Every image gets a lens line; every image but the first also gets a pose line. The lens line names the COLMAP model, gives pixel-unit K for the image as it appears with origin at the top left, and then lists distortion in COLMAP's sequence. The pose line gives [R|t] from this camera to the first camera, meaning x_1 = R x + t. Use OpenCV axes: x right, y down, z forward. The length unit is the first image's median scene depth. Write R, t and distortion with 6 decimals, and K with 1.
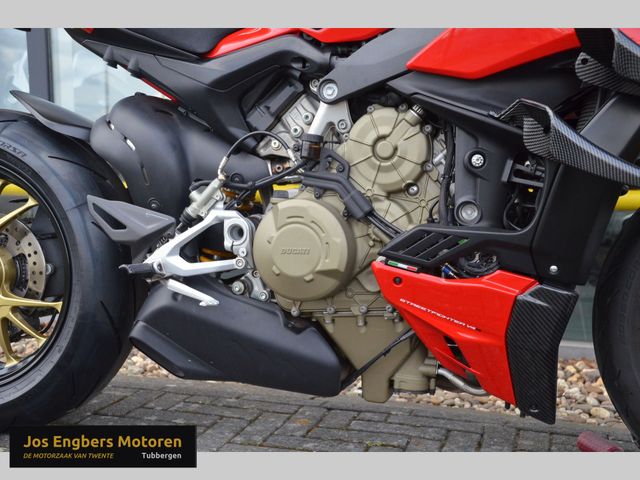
lens RADIAL K [[811.2, 0, 320.0], [0, 811.2, 240.0], [0, 0, 1]] dist [0.069235, 0.065671]
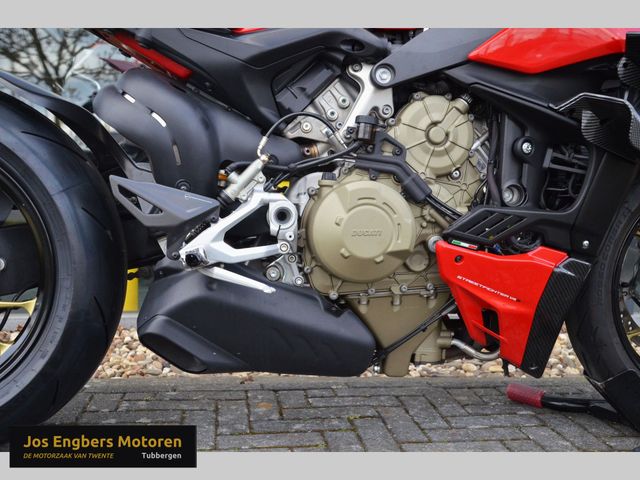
lens RADIAL K [[692.8, 0, 338.4], [0, 692.8, 247.5], [0, 0, 1]] dist [-0.066181, 0.236749]
pose [[0.903422, -0.025253, 0.428008, -0.398929], [0.019441, 0.999650, 0.017945, 0.014699], [-0.428311, -0.007891, 0.903597, 0.232260]]
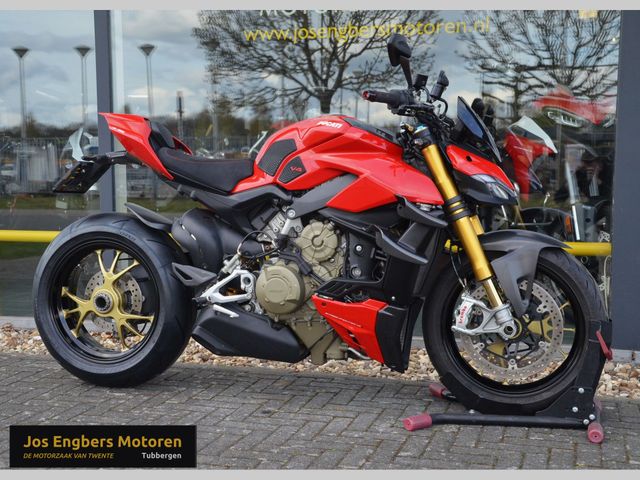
lens RADIAL K [[879.6, 0, 320.0], [0, 879.6, 240.0], [0, 0, 1]] dist [0.017629, 0.055783]
pose [[0.999930, -0.011591, 0.002464, 0.075773], [0.011617, 0.999873, -0.010881, -0.086090], [-0.002338, 0.010909, 0.999938, -1.206828]]
